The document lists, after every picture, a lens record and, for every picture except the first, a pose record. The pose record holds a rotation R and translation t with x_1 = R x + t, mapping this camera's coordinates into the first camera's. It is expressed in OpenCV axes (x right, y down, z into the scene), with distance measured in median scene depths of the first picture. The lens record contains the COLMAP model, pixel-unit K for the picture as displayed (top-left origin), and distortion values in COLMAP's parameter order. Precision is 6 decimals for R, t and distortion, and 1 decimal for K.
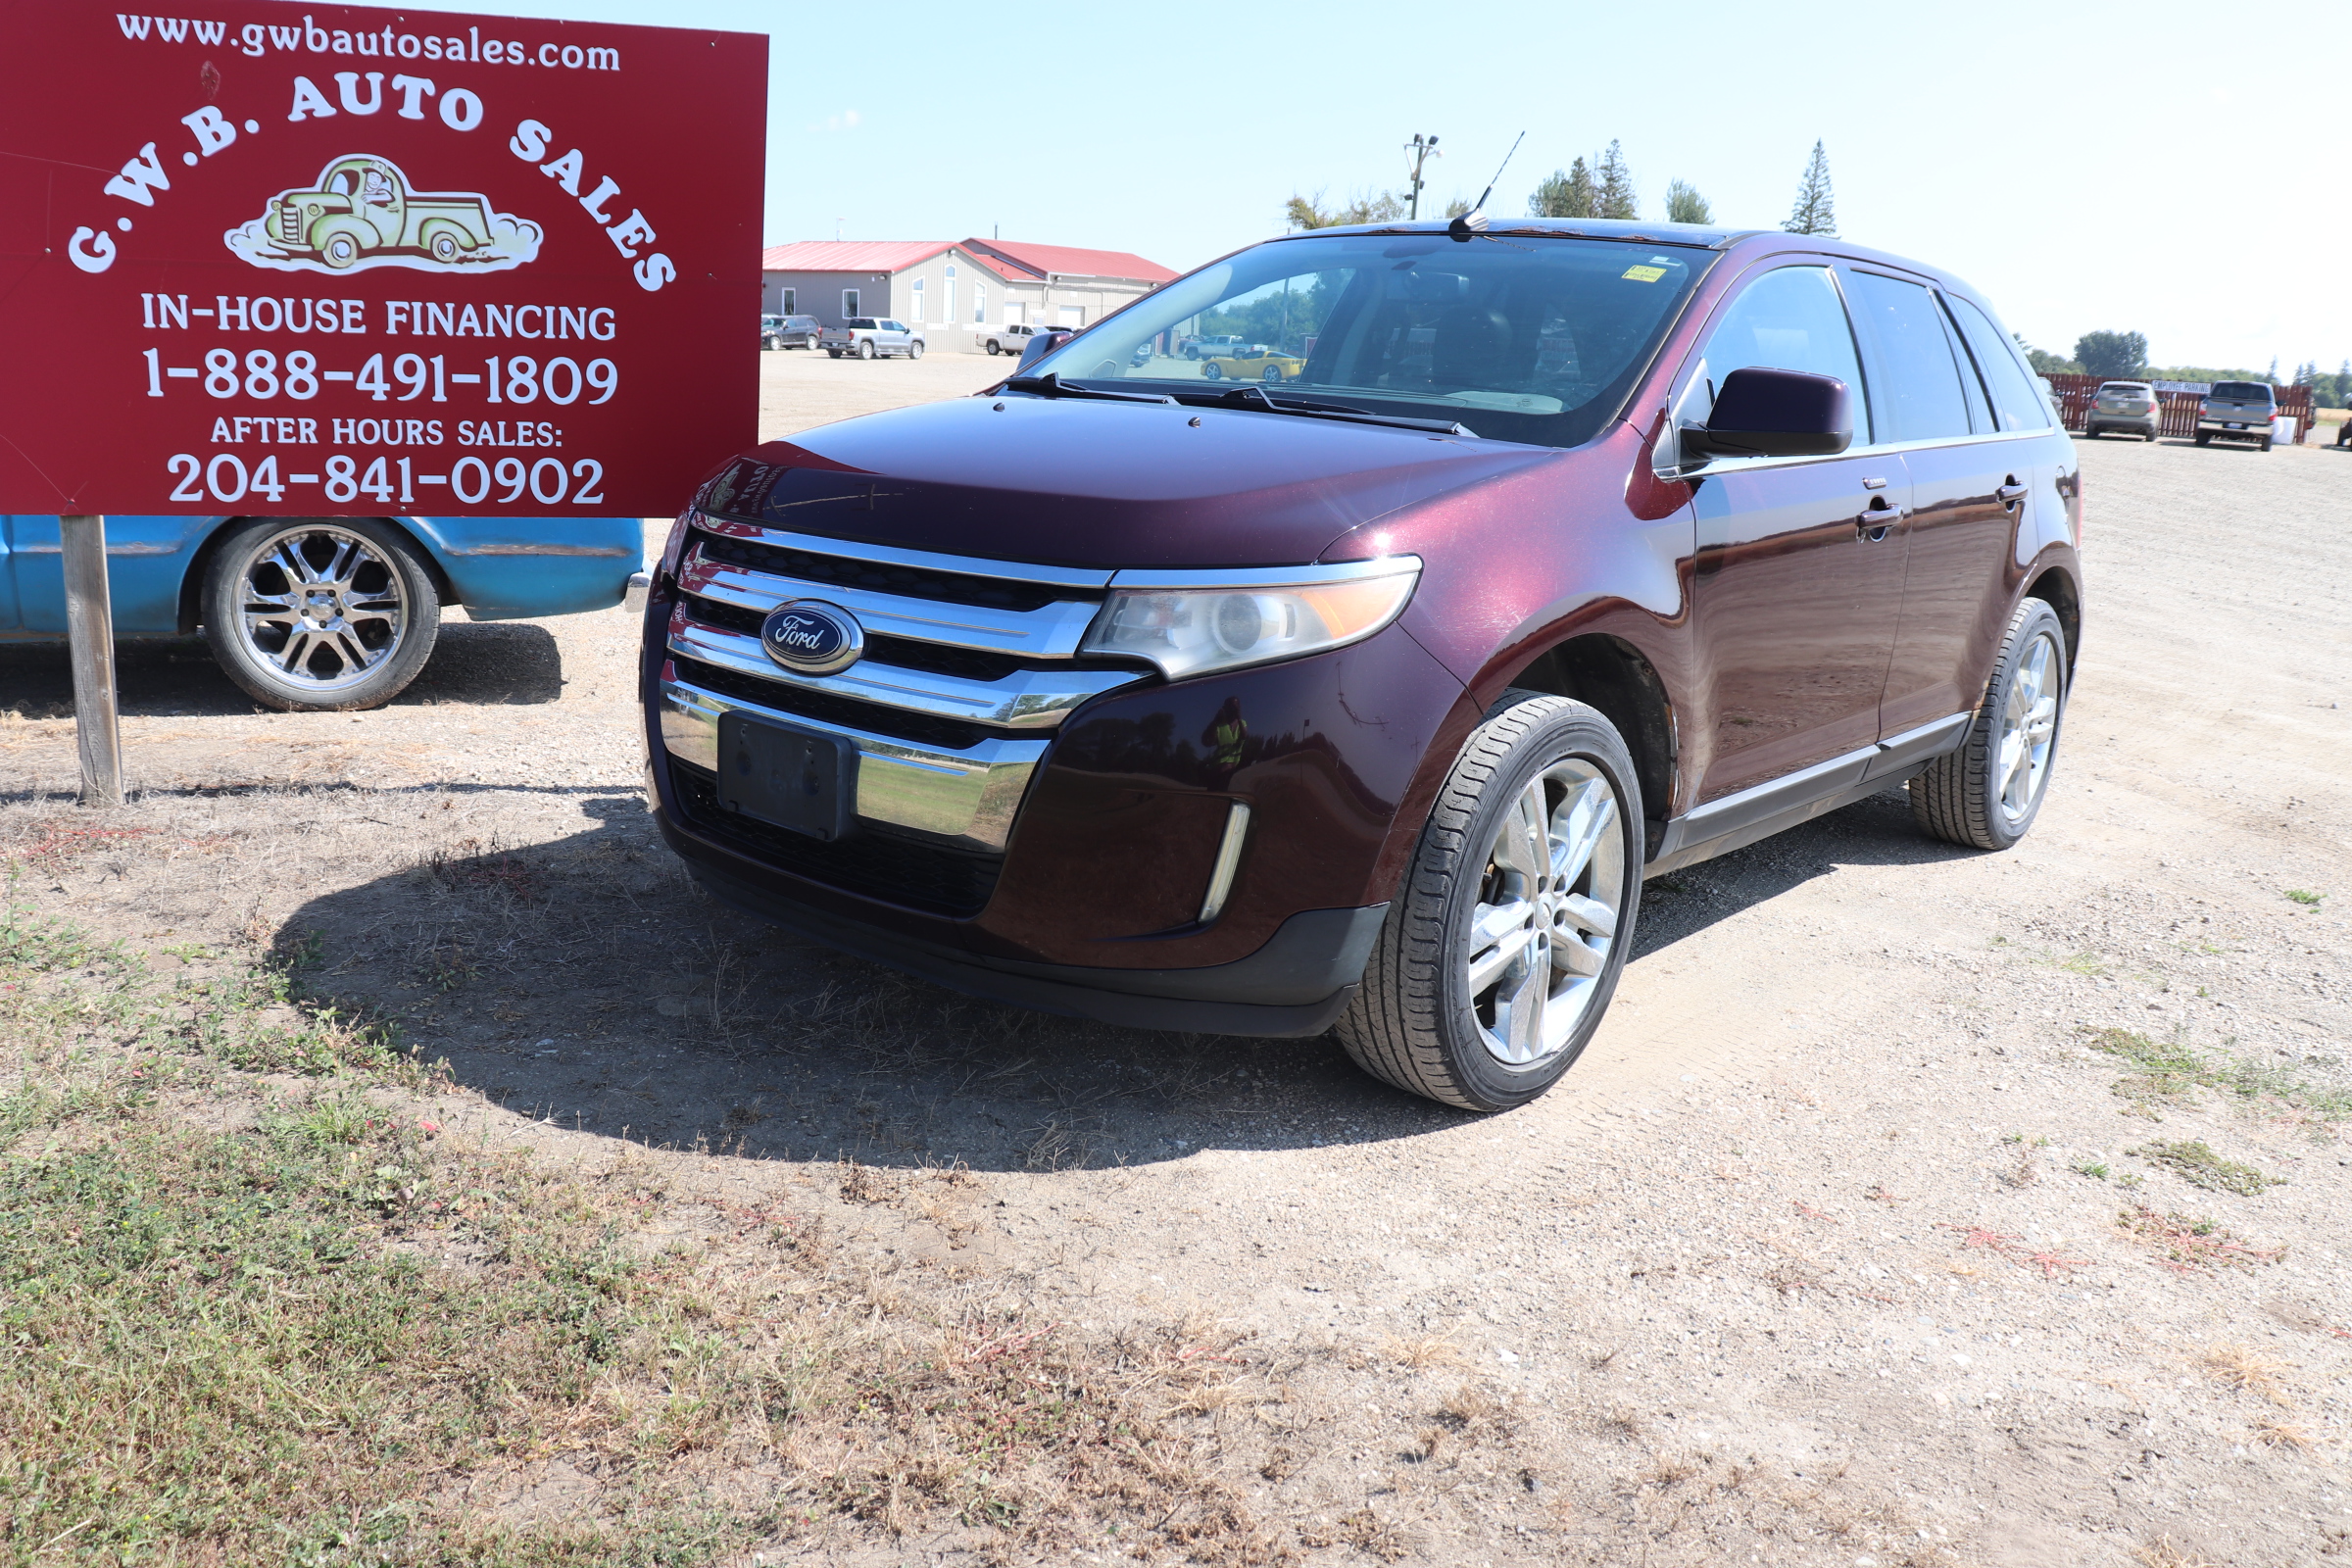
lens RADIAL K [[1895.0, 0, 1176.0], [0, 1895.0, 784.0], [0, 0, 1]] dist [-0.156494, 0.127093]
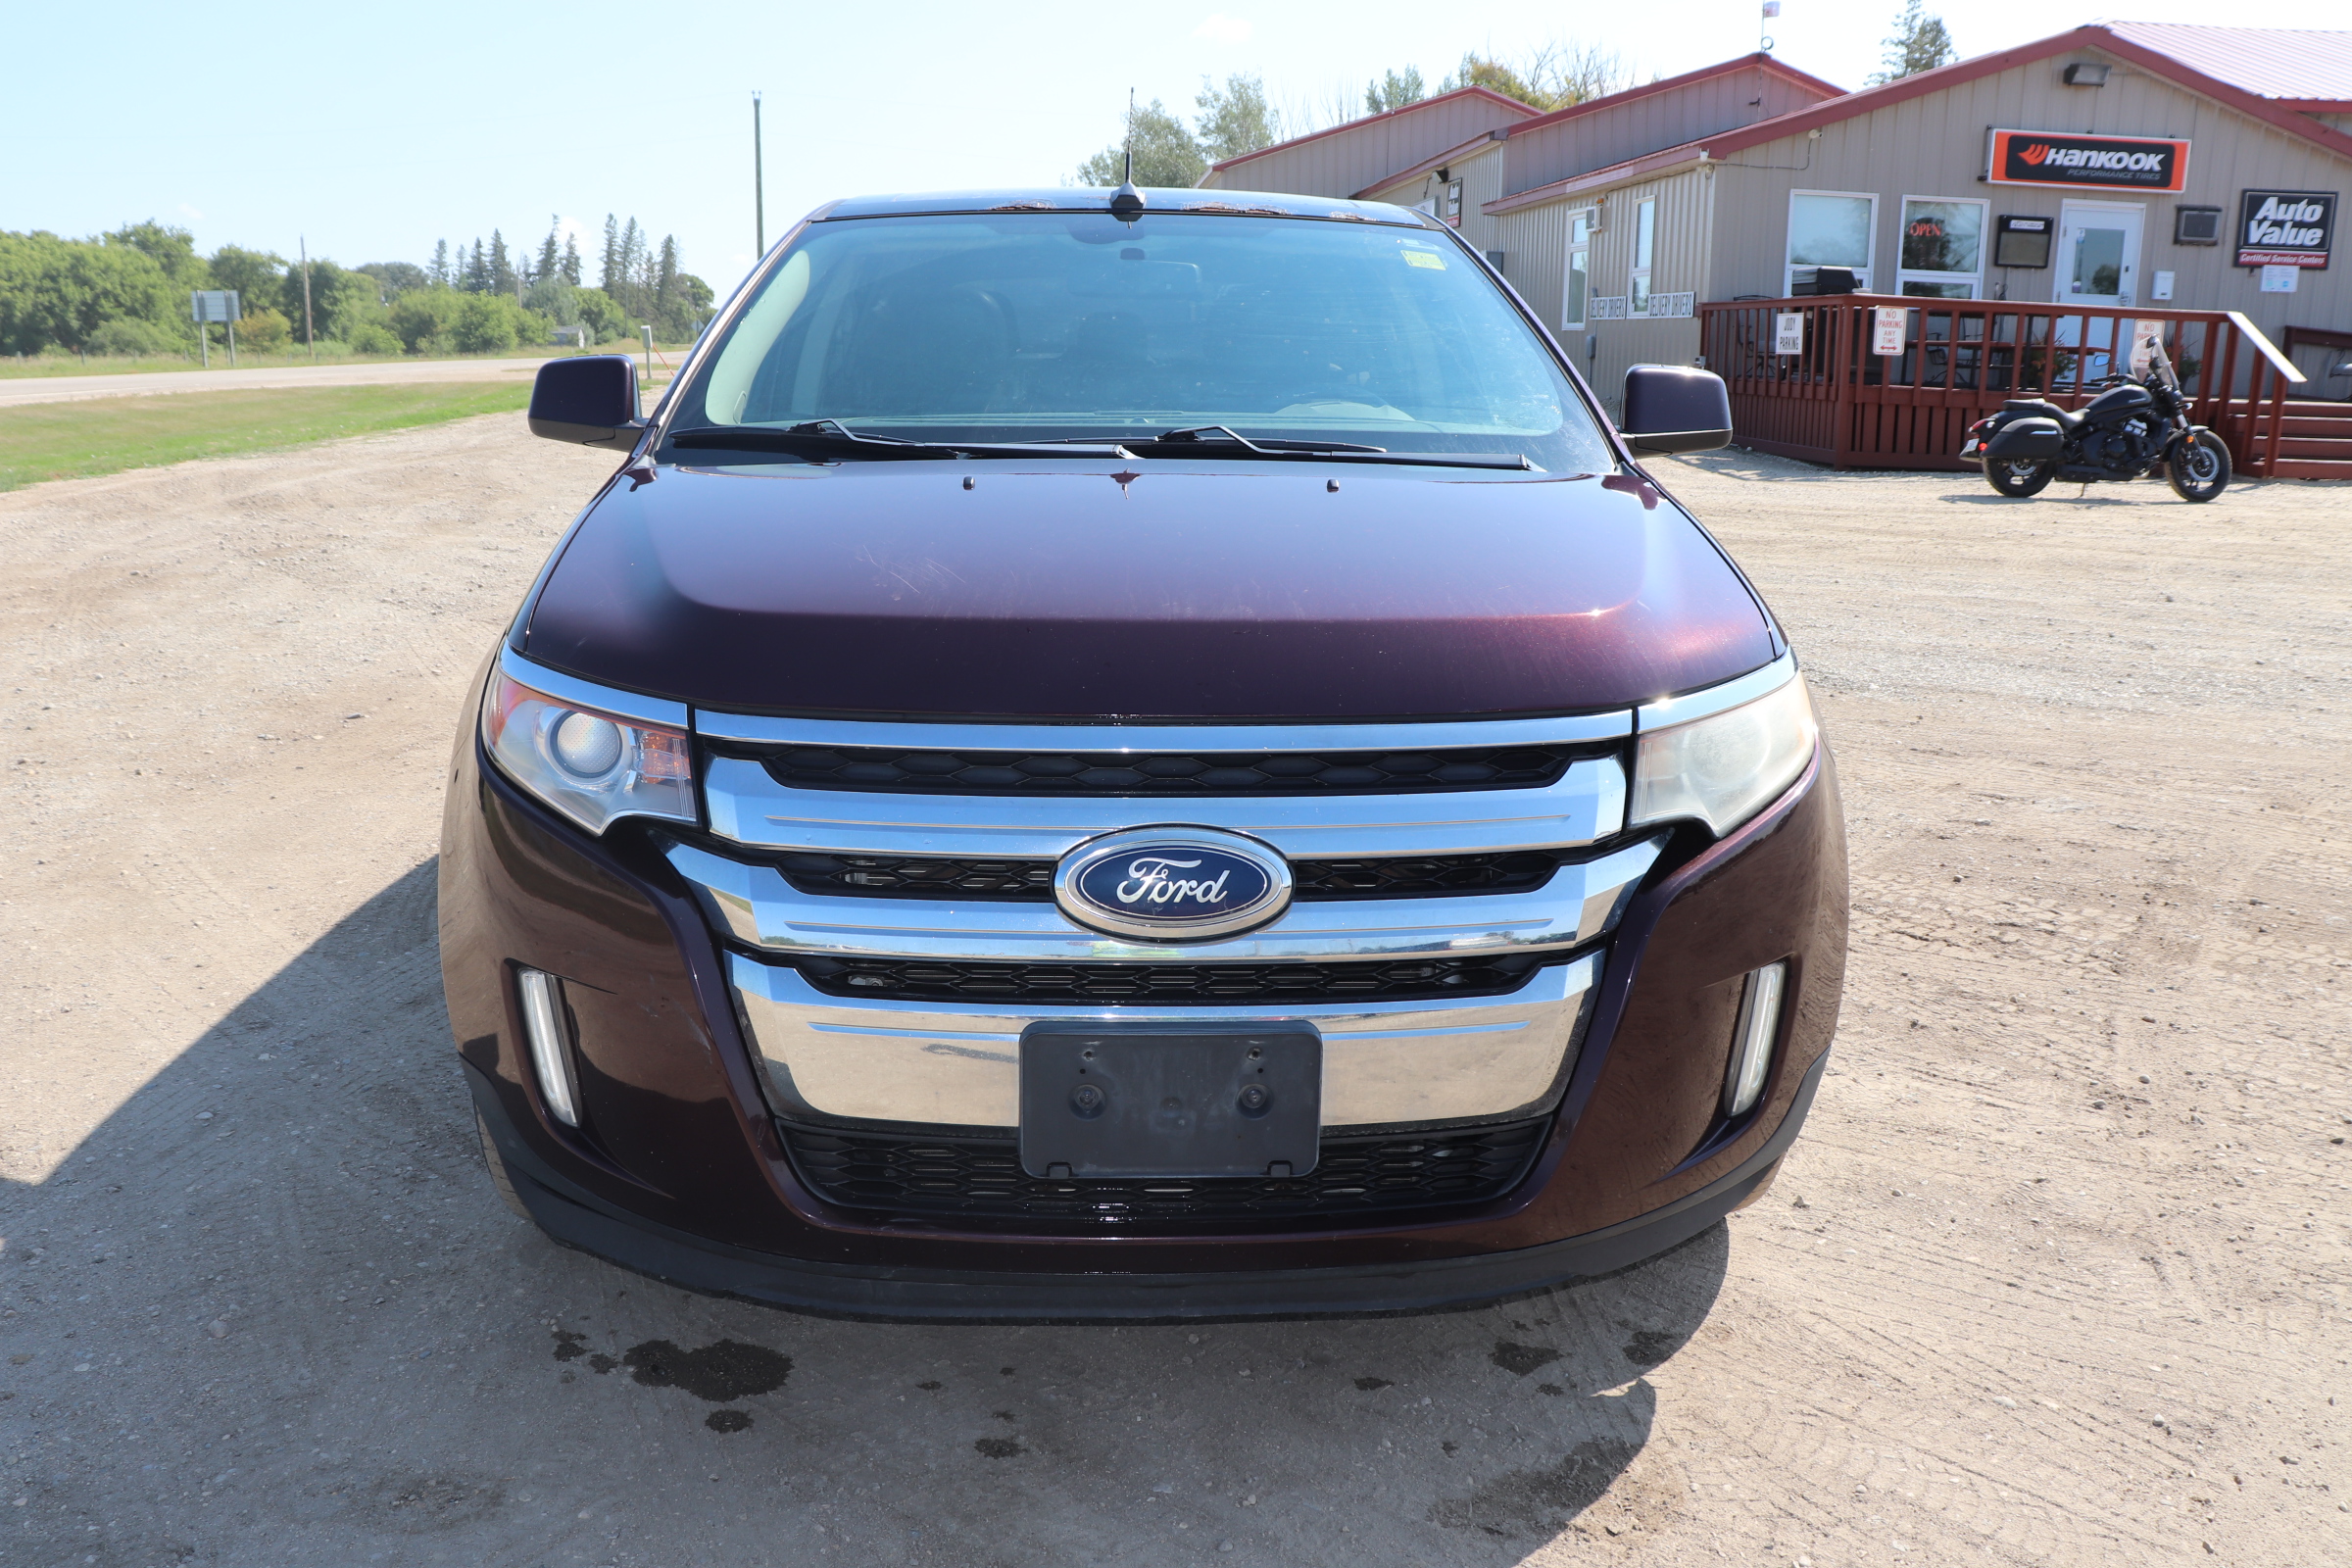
lens RADIAL K [[1895.0, 0, 1176.0], [0, 1895.0, 784.0], [0, 0, 1]] dist [-0.156494, 0.127093]
pose [[0.729953, -0.201471, 0.653130, -0.619953], [0.178908, 0.978574, 0.101908, -0.180642], [-0.659667, 0.042462, 0.750358, 0.528816]]
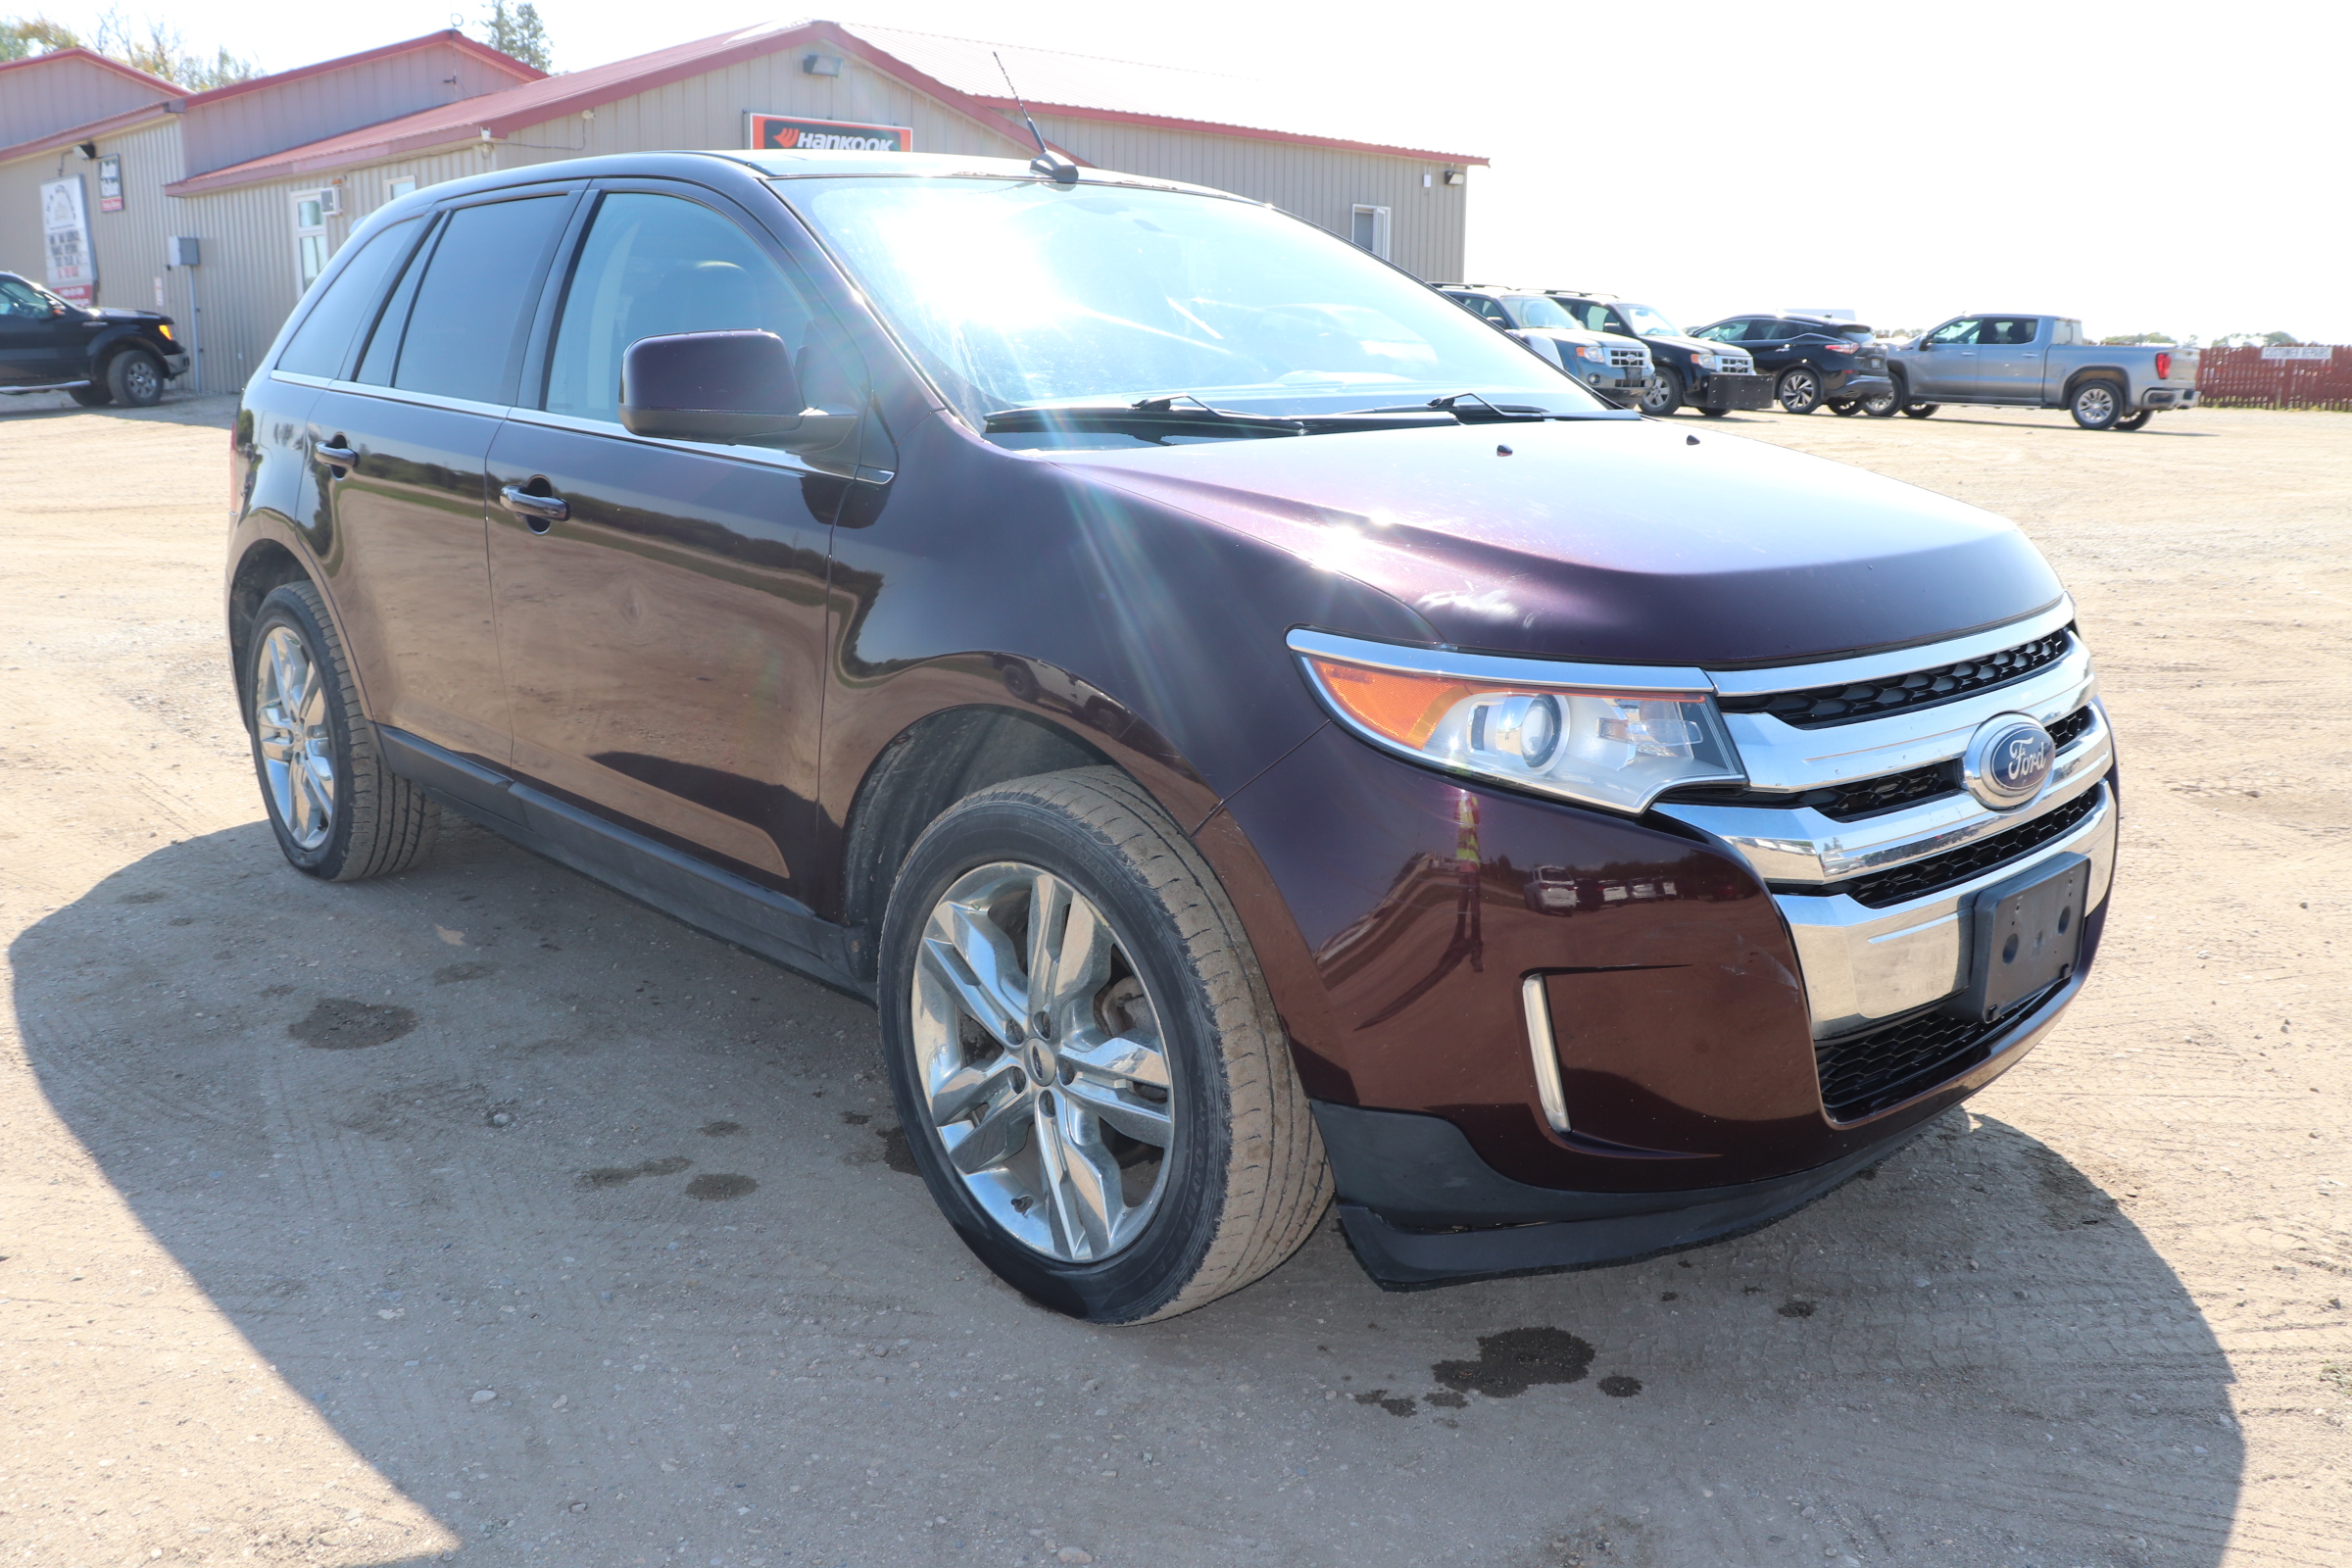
lens RADIAL K [[1895.0, 0, 1176.0], [0, 1895.0, 784.0], [0, 0, 1]] dist [-0.156494, 0.127093]
pose [[0.117267, -0.284737, 0.951406, -0.991023], [0.224266, 0.940861, 0.253939, -0.350154], [-0.967447, 0.183590, 0.174189, 1.233826]]
